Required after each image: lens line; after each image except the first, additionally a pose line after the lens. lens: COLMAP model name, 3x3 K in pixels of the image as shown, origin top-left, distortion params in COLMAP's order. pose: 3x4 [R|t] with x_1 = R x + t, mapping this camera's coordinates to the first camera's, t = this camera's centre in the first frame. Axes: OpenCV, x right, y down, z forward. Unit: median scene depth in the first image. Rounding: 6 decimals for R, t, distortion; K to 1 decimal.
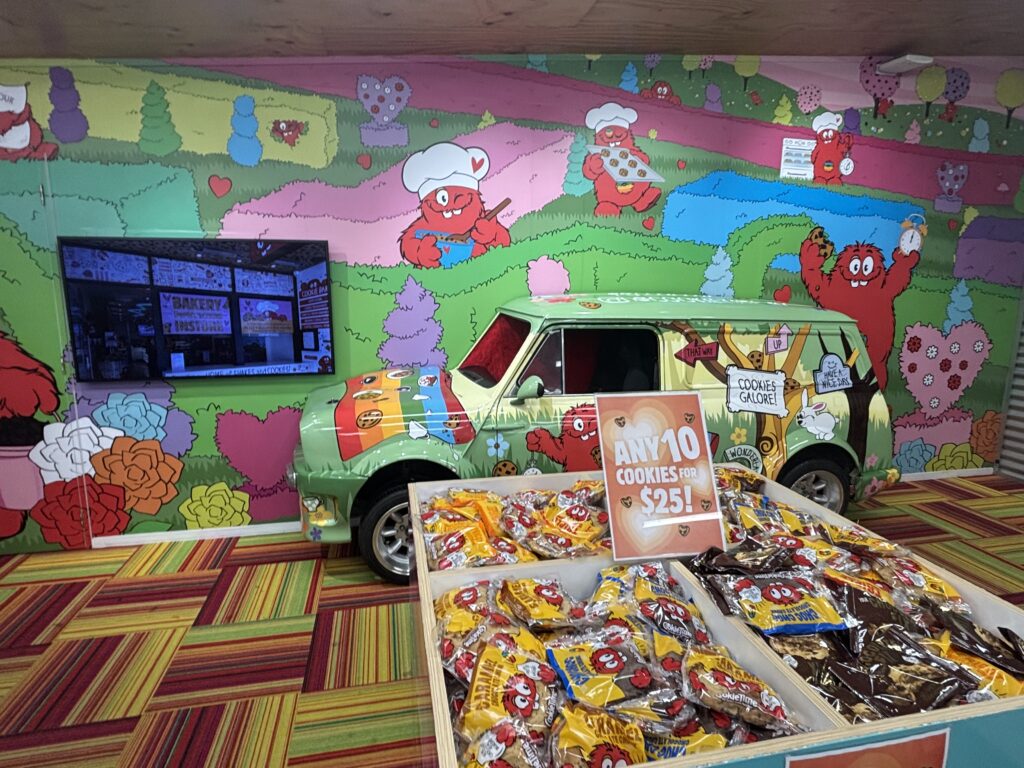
lens RADIAL K [[584.6, 0, 512.0], [0, 584.6, 384.0], [0, 0, 1]] dist [0.027314, -0.025231]
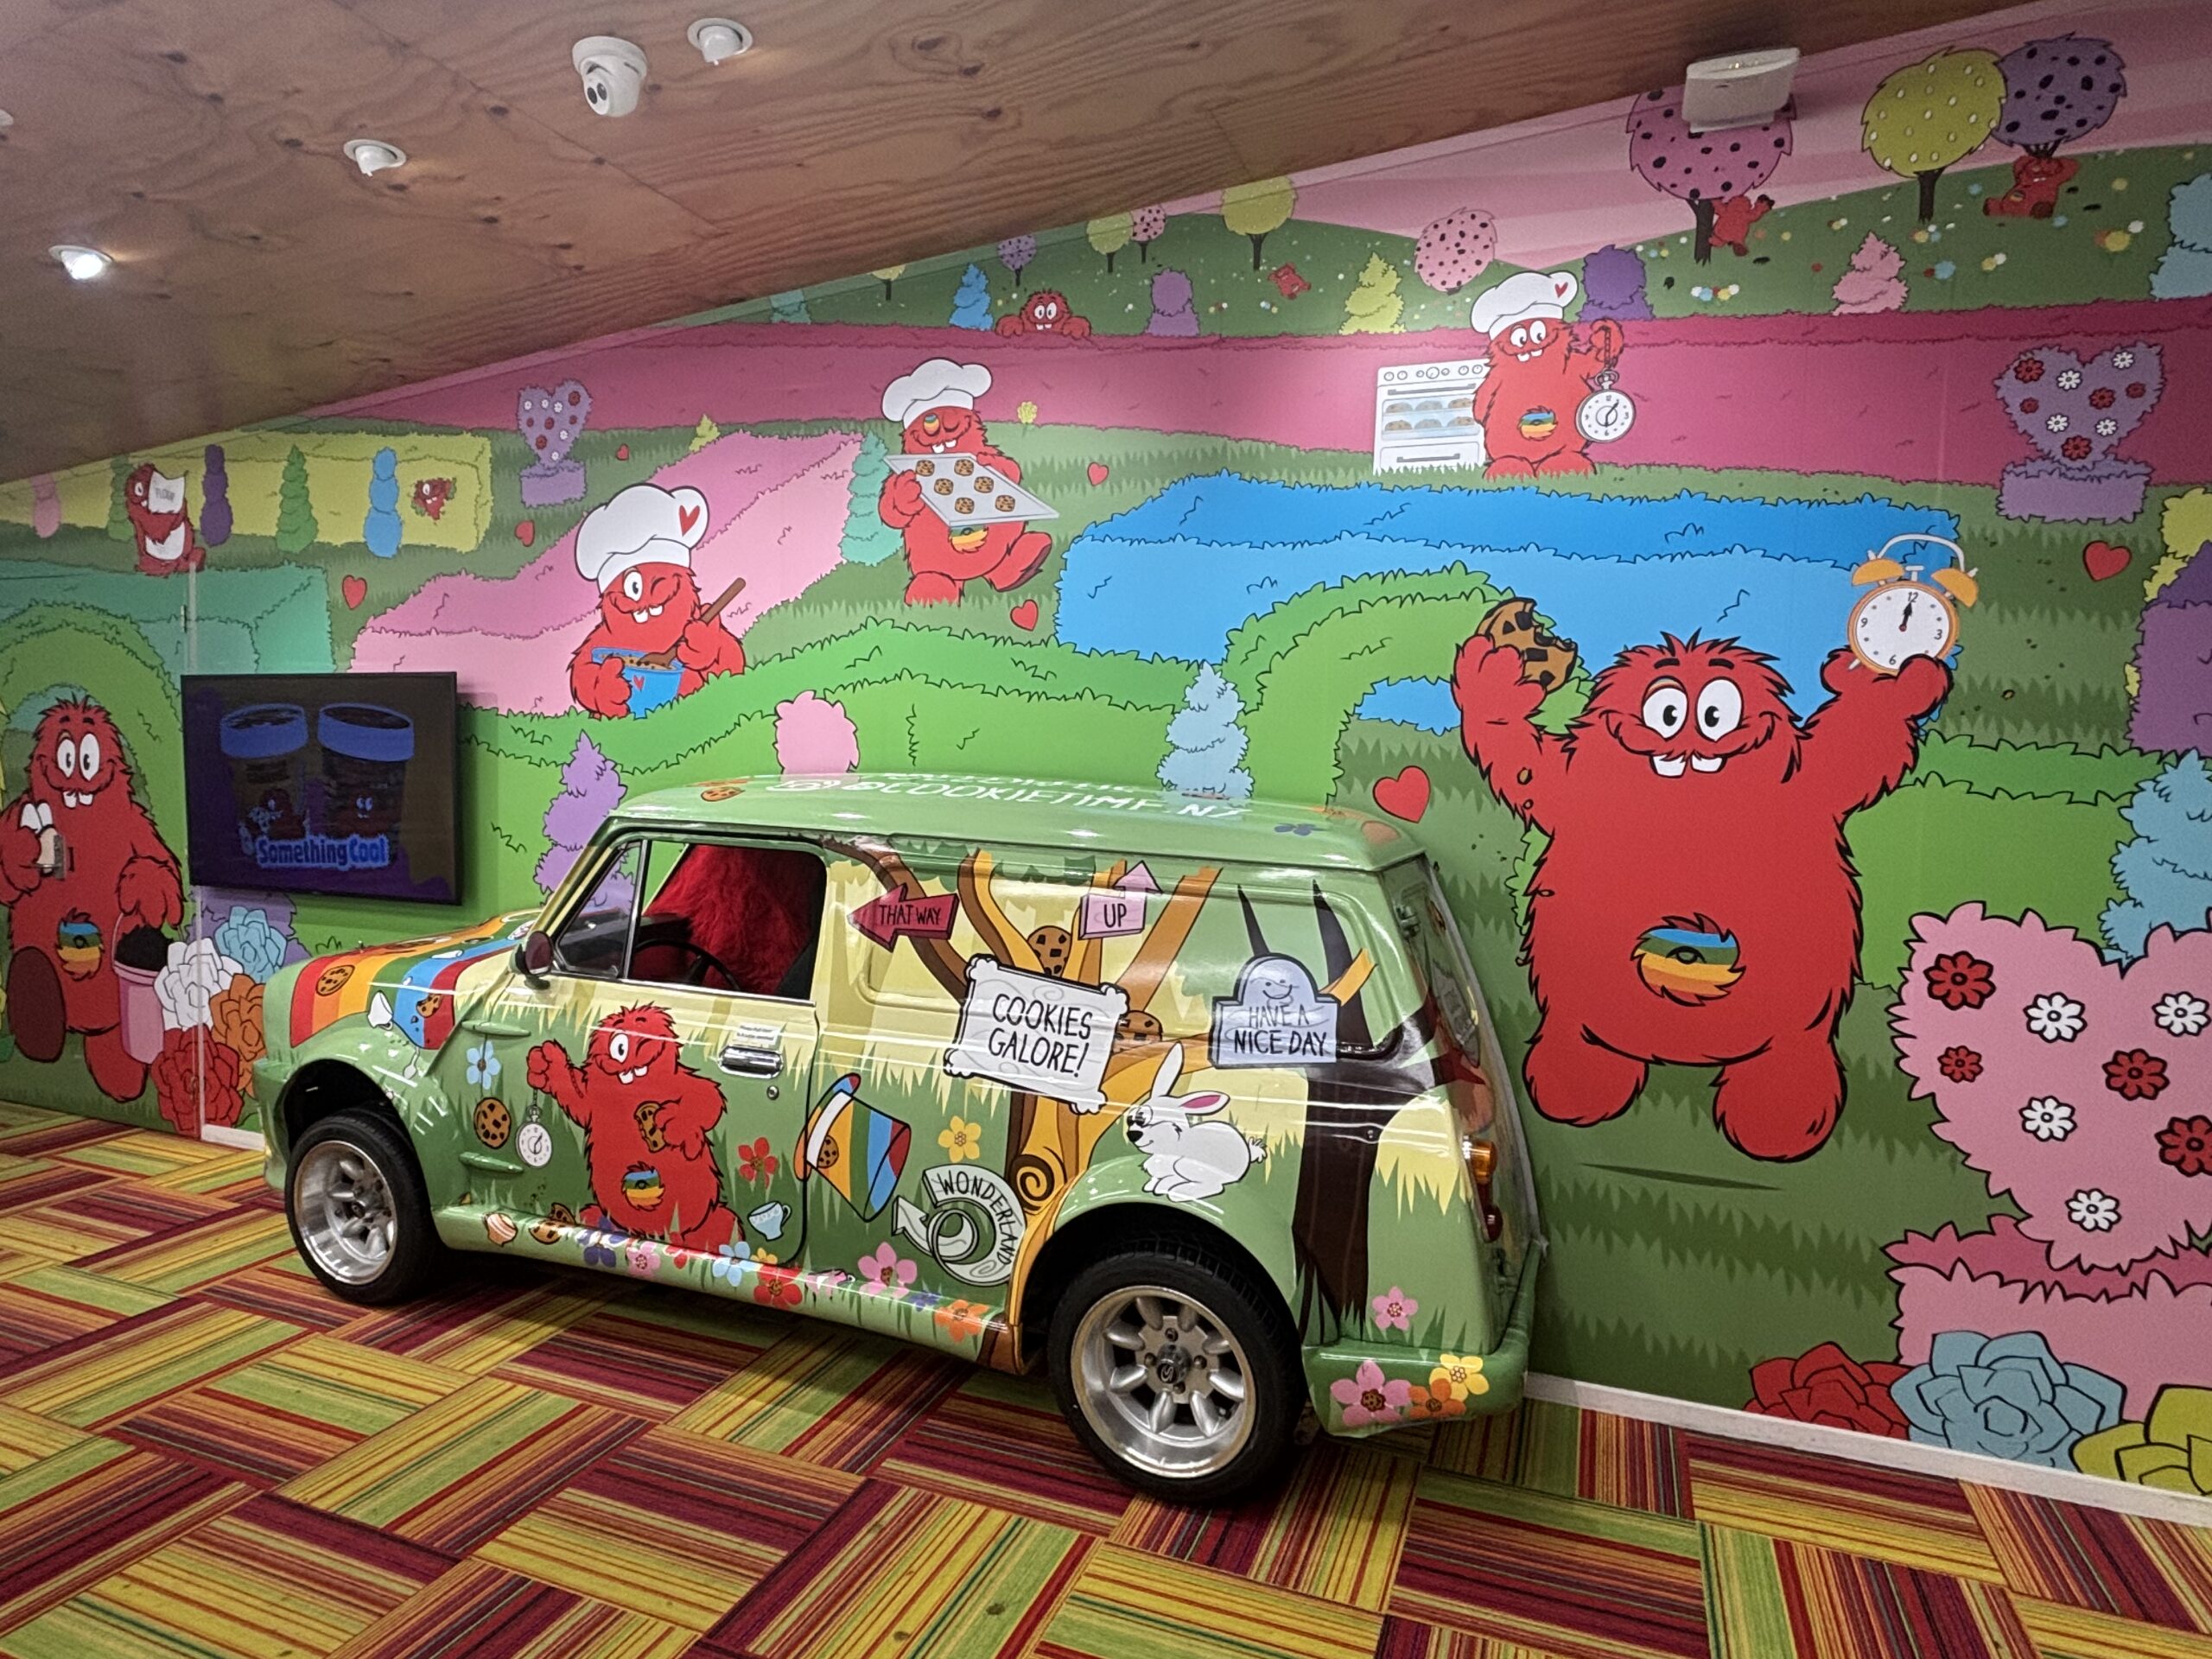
lens RADIAL K [[1315.9, 0, 1106.0], [0, 1315.9, 829.5], [0, 0, 1]] dist [0.084431, -0.107677]
pose [[0.814575, 0.043033, -0.578460, 0.914443], [-0.114497, 0.989552, -0.087616, -0.046368], [0.568646, 0.137601, 0.810992, 0.302901]]
